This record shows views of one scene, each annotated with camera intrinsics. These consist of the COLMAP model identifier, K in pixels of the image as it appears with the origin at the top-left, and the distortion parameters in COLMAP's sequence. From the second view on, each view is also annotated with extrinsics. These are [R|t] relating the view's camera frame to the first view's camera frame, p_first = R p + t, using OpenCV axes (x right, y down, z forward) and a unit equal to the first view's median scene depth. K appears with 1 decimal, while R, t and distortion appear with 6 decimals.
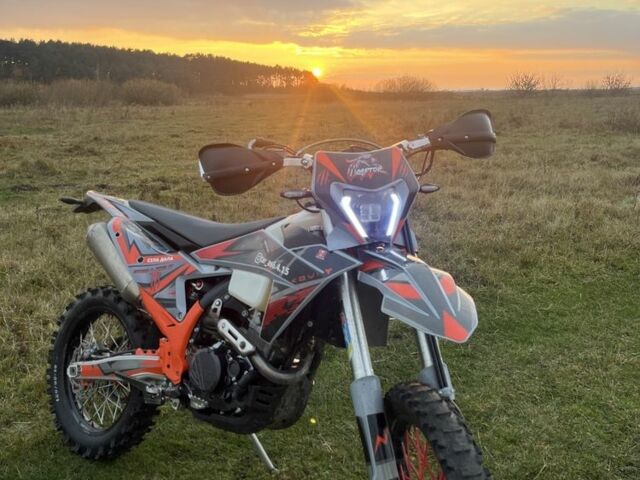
lens RADIAL K [[641.8, 0, 317.4], [0, 641.8, 233.5], [0, 0, 1]] dist [0.038923, -0.004726]
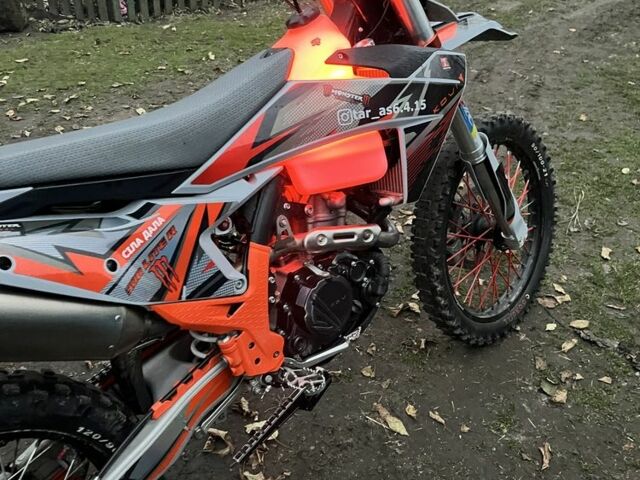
lens RADIAL K [[647.2, 0, 320.0], [0, 647.2, 240.0], [0, 0, 1]] dist [0.032187, 0.000503]
pose [[0.146128, -0.571760, 0.807303, -0.652713], [0.178049, 0.817937, 0.547063, -0.211590], [-0.973111, 0.063798, 0.221325, 0.802087]]
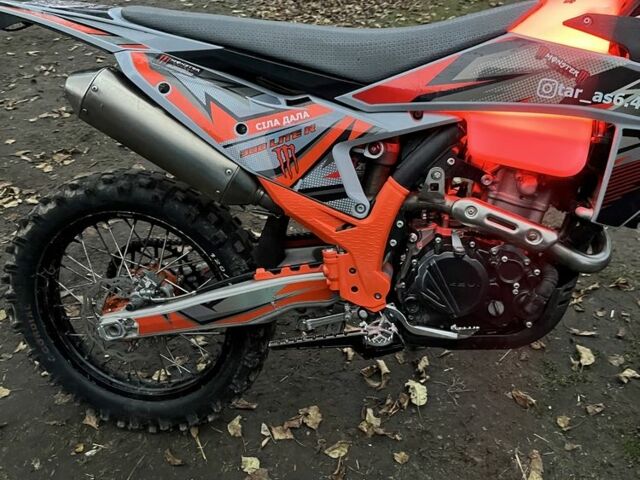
lens RADIAL K [[638.8, 0, 321.7], [0, 638.8, 226.1], [0, 0, 1]] dist [0.107798, -0.216537]
pose [[0.873456, -0.310028, 0.375444, -0.471187], [0.137745, 0.896922, 0.420186, -0.109226], [-0.467013, -0.315298, 0.826127, 0.529957]]
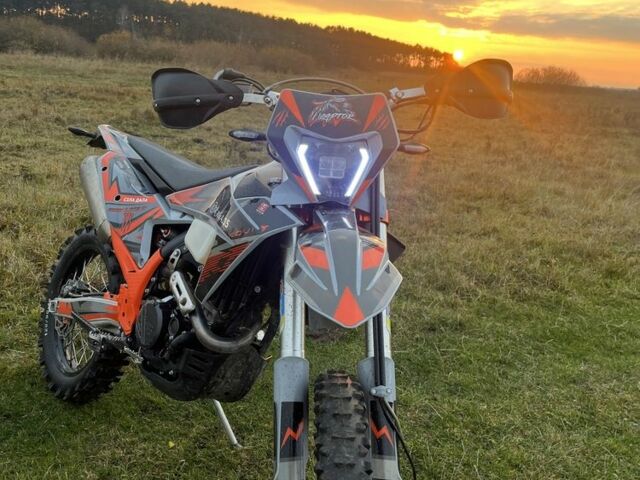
lens RADIAL K [[647.2, 0, 320.0], [0, 647.2, 240.0], [0, 0, 1]] dist [0.032187, 0.000503]
pose [[0.976032, 0.134661, -0.170962, 0.188503], [-0.127769, 0.990505, 0.050748, 0.017415], [0.176172, -0.027688, 0.983970, 0.138132]]
